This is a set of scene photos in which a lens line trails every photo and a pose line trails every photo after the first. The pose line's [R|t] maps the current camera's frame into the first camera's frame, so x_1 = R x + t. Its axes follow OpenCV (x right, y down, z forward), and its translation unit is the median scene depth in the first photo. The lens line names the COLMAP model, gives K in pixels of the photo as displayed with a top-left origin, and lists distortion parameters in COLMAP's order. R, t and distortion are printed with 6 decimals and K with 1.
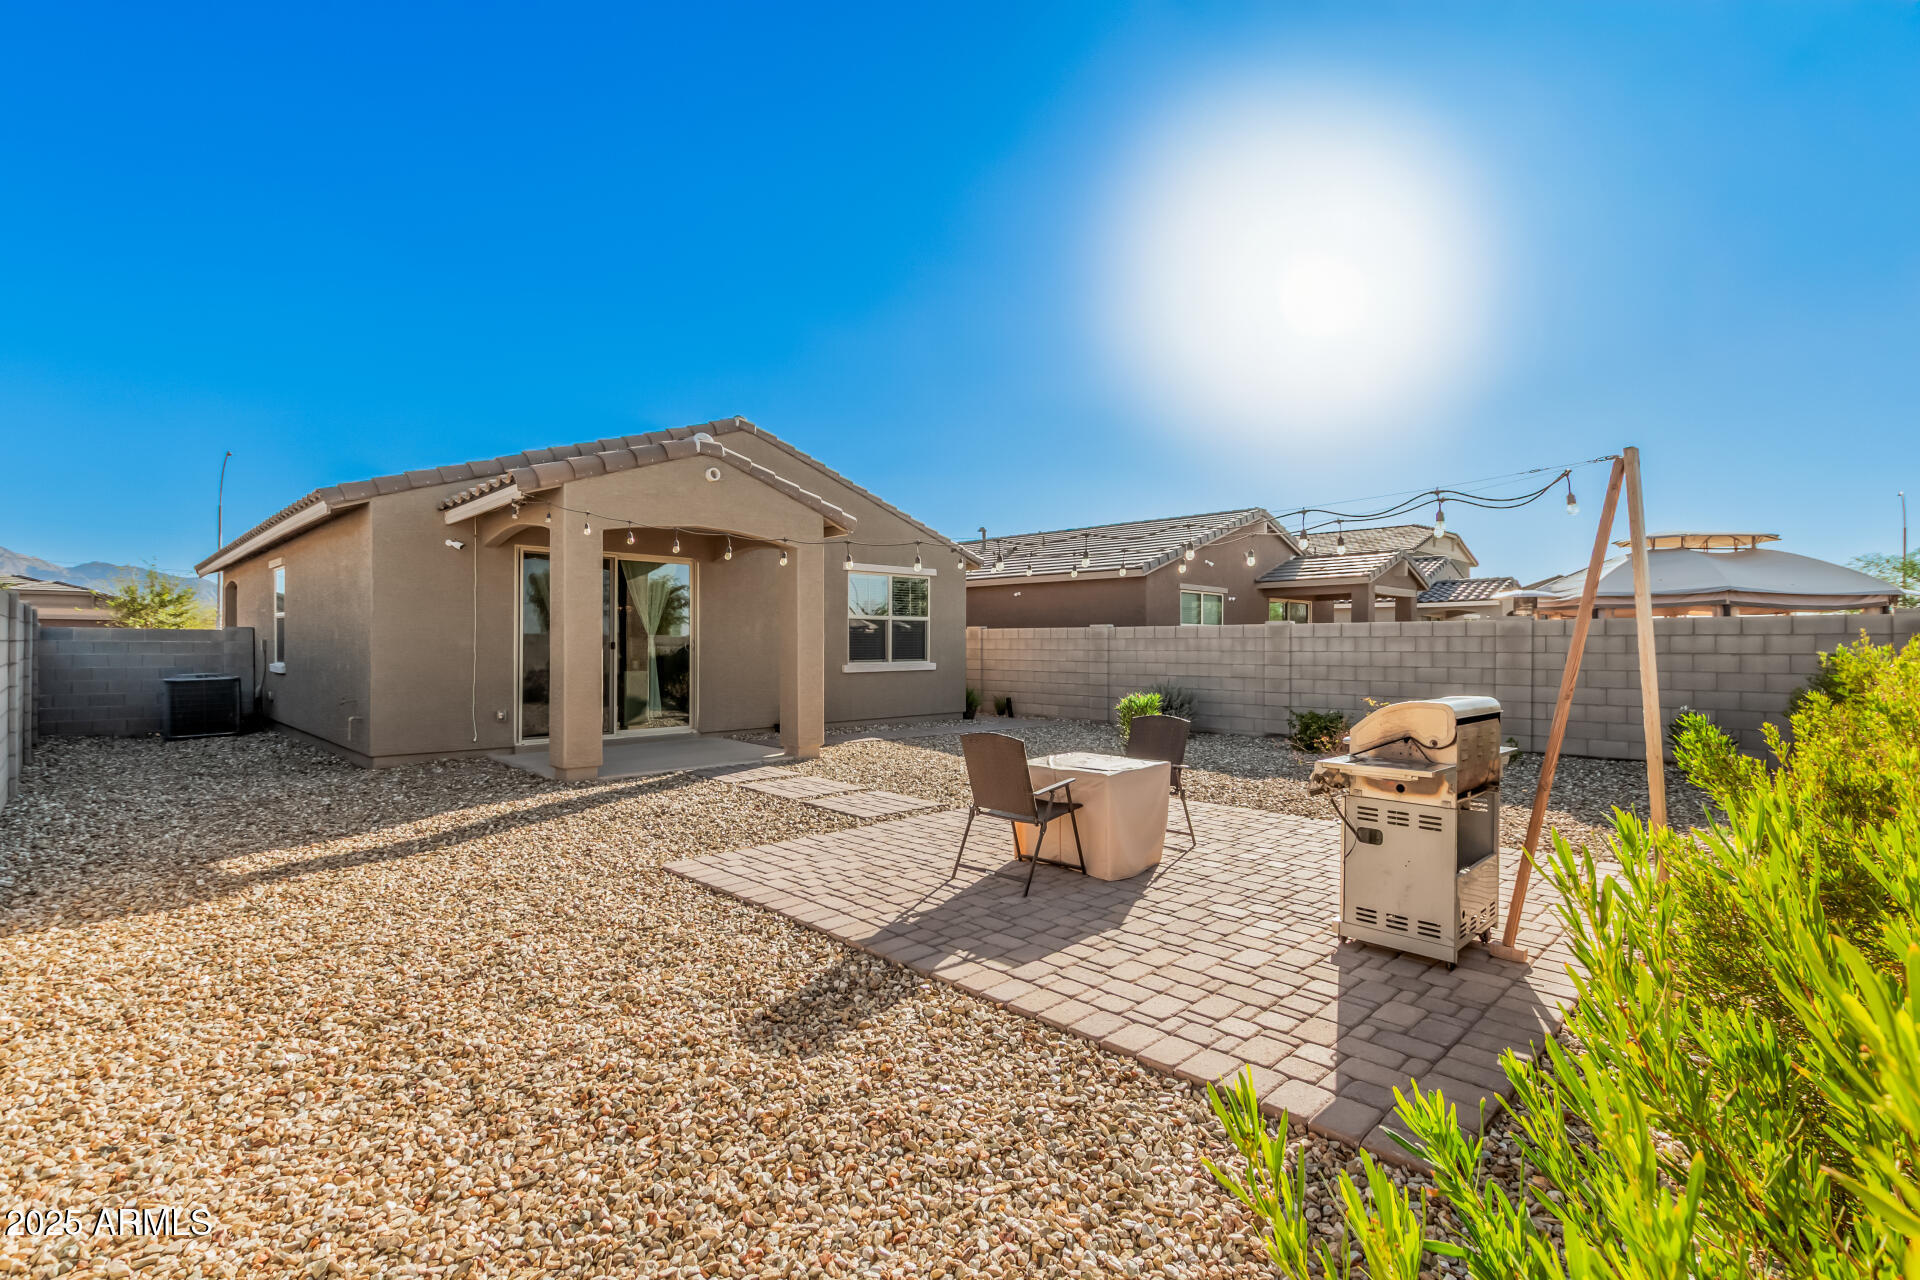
lens RADIAL K [[868.0, 0, 960.0], [0, 868.0, 640.0], [0, 0, 1]] dist [0.000132, -0.000122]
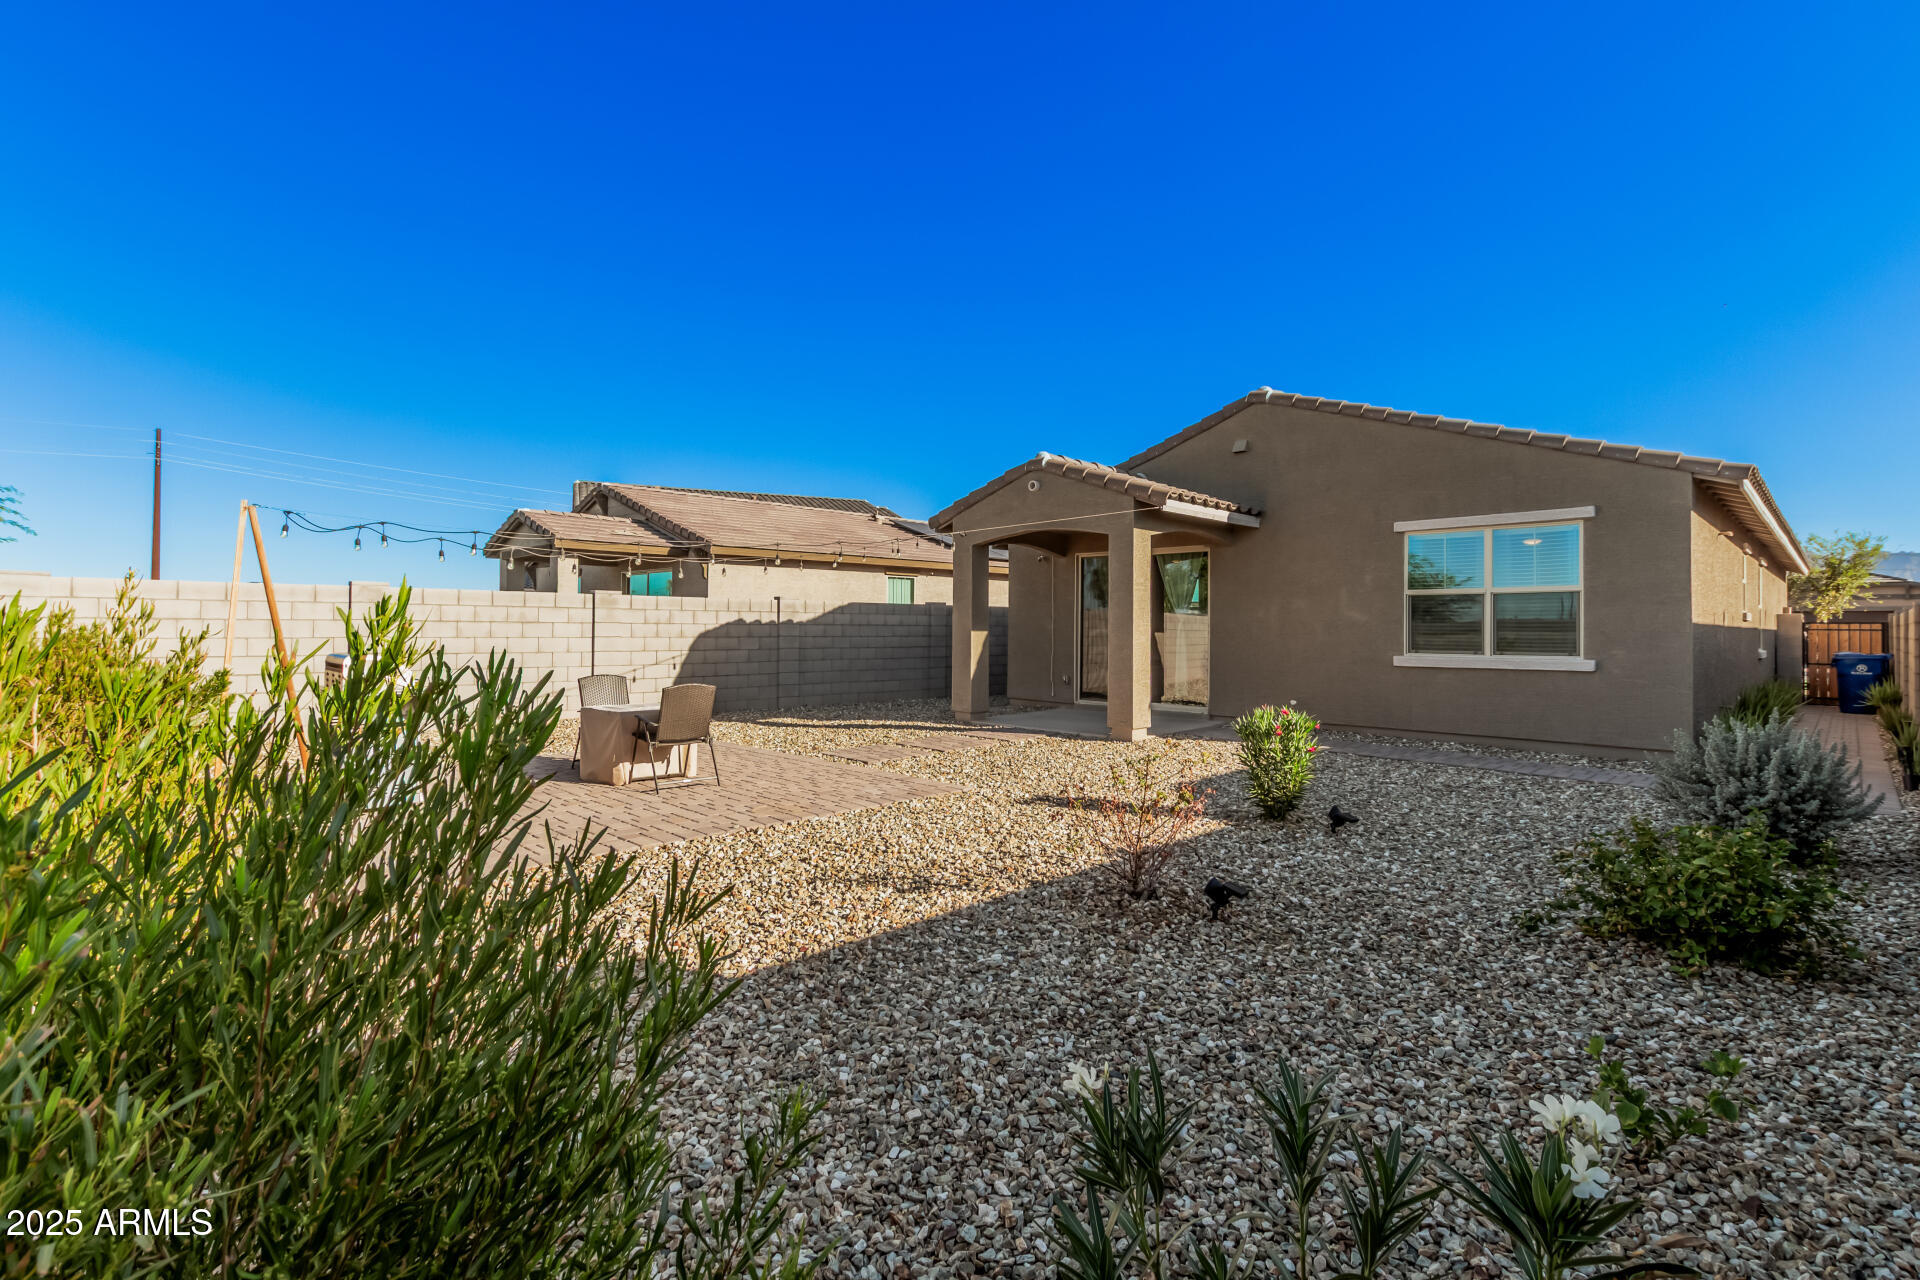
lens RADIAL K [[877.2, 0, 966.1], [0, 877.2, 602.6], [0, 0, 1]] dist [0.014740, -0.000172]
pose [[0.010034, -0.028357, -0.999547, 0.627207], [-0.000196, 0.999598, -0.028361, 0.004084], [0.999950, 0.000481, 0.010025, 0.597137]]
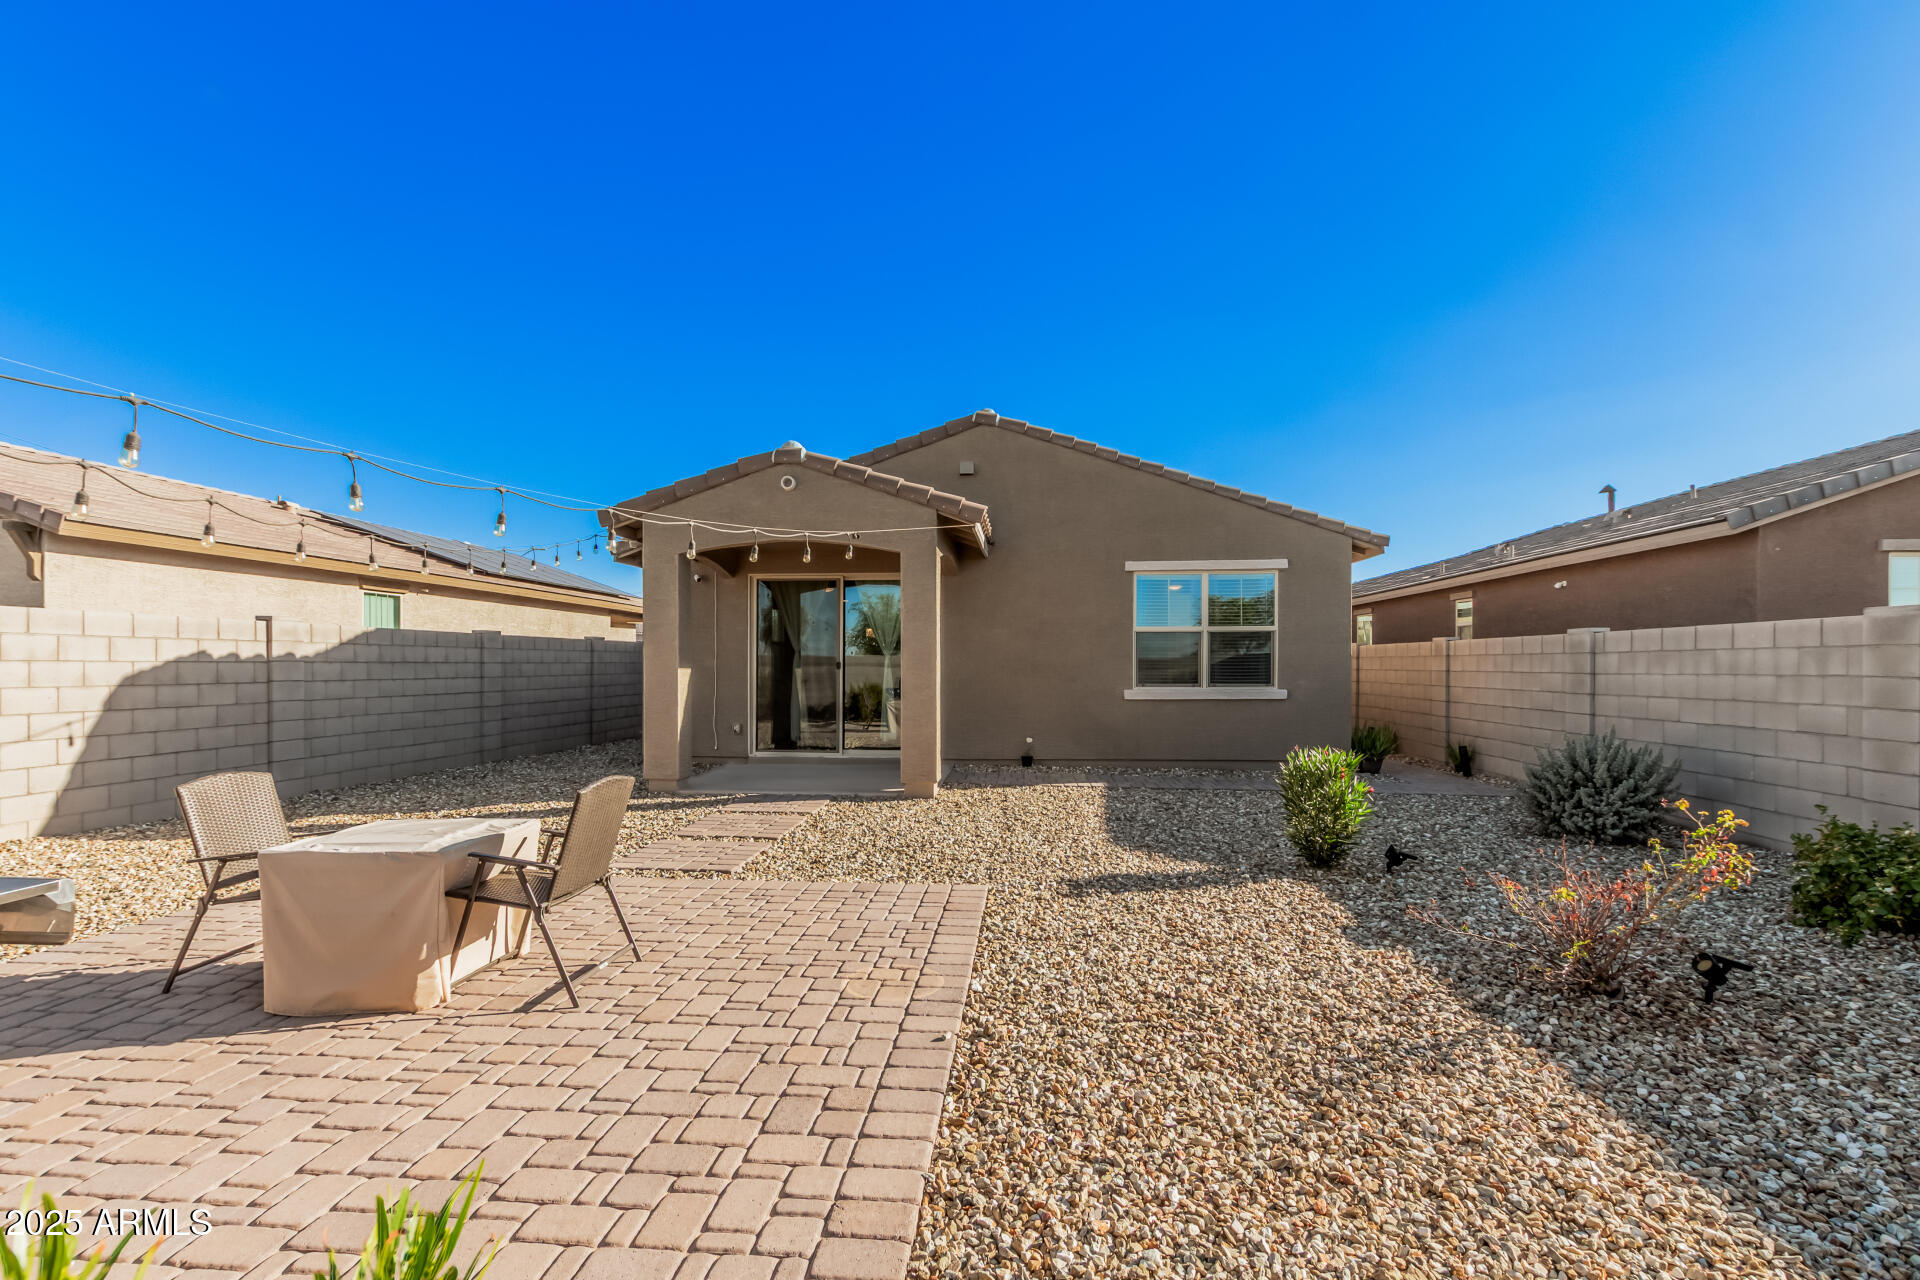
lens RADIAL K [[883.7, 0, 960.4], [0, 883.7, 647.5], [0, 0, 1]] dist [-0.001027, -0.000232]
pose [[0.650993, -0.016813, -0.758898, 0.375276], [0.003985, 0.999817, -0.018731, 0.004642], [0.759074, 0.009170, 0.650940, 0.346240]]
